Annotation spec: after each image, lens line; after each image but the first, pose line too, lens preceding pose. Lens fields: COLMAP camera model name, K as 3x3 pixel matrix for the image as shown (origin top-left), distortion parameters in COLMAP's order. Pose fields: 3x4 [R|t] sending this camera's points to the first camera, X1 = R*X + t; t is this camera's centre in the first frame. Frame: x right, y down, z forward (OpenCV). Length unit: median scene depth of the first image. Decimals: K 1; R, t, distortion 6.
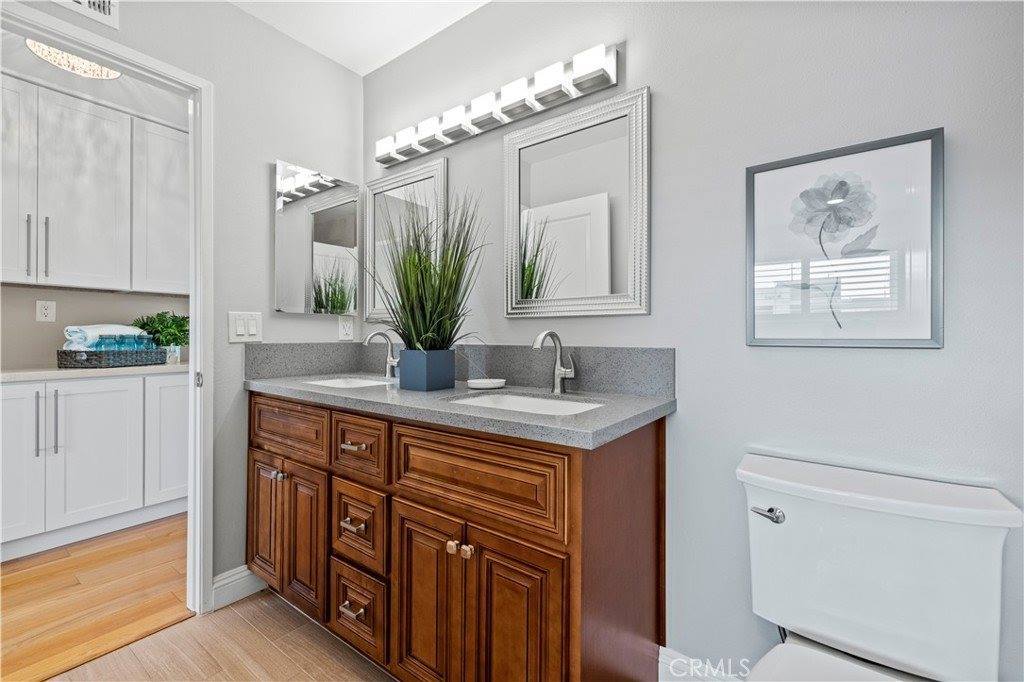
lens RADIAL K [[432.7, 0, 511.0], [0, 432.7, 336.0], [0, 0, 1]] dist [0.001432, 0.001928]
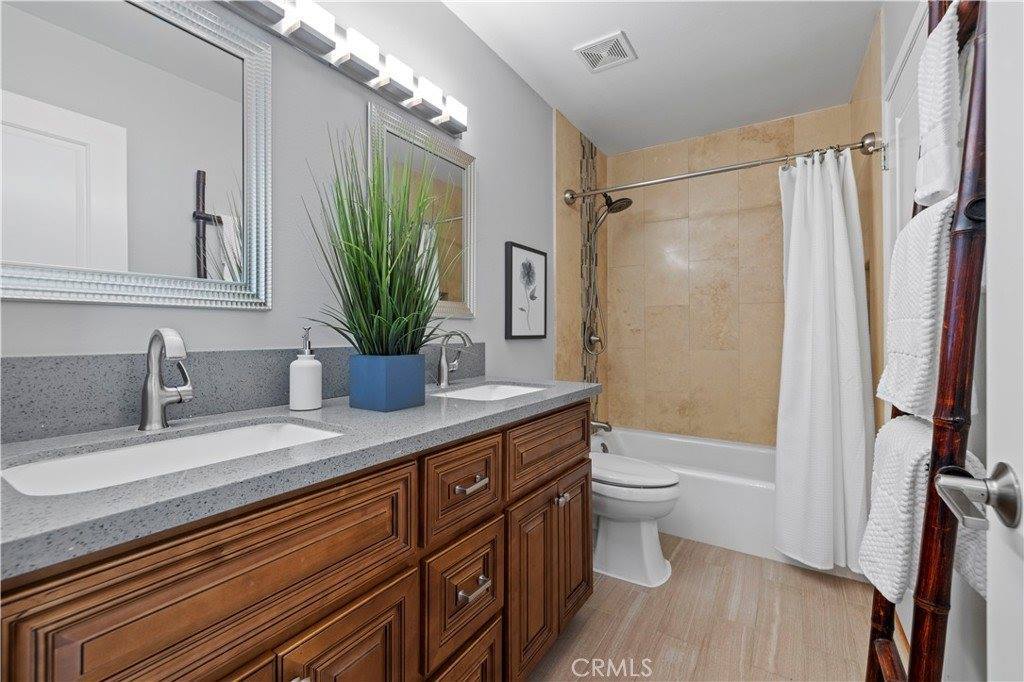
lens RADIAL K [[432.7, 0, 511.3], [0, 432.7, 335.5], [0, 0, 1]] dist [0.001432, 0.001928]
pose [[-0.077909, 0.002411, 0.996958, -1.055192], [0.020279, 0.999794, -0.000833, 0.006196], [-0.996754, 0.020153, -0.077942, 0.961438]]
